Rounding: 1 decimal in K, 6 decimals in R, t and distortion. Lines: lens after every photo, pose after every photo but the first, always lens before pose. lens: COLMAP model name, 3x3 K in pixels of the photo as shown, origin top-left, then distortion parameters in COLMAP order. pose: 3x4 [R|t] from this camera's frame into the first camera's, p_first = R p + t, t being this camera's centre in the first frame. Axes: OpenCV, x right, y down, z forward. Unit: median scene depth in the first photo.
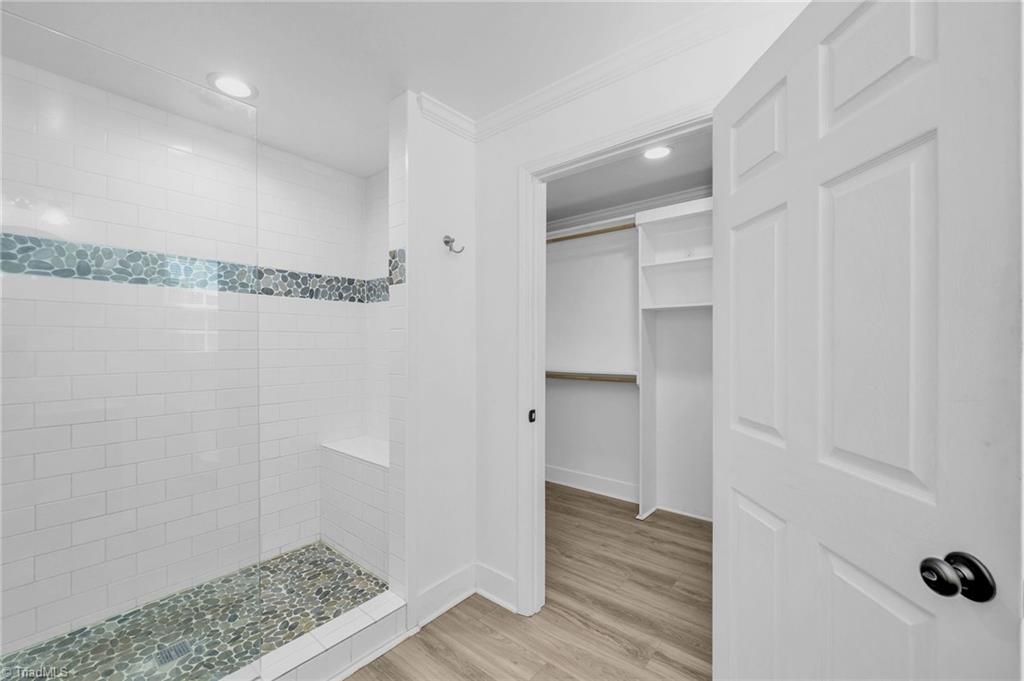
lens RADIAL K [[414.5, 0, 505.7], [0, 414.5, 341.3], [0, 0, 1]] dist [-0.000979, -0.000078]
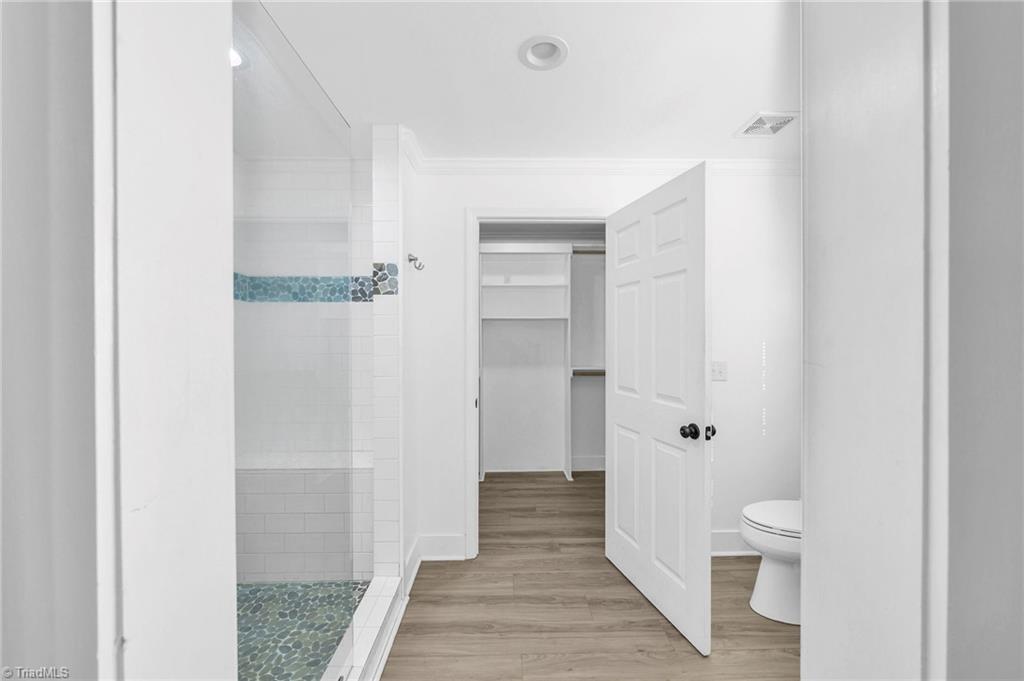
lens RADIAL K [[423.1, 0, 515.8], [0, 423.1, 335.5], [0, 0, 1]] dist [-0.001427, -0.000170]
pose [[0.740795, 0.007902, 0.671685, -0.715427], [-0.000611, 0.999938, -0.011090, -0.015017], [-0.671731, 0.007805, 0.740754, -0.064817]]
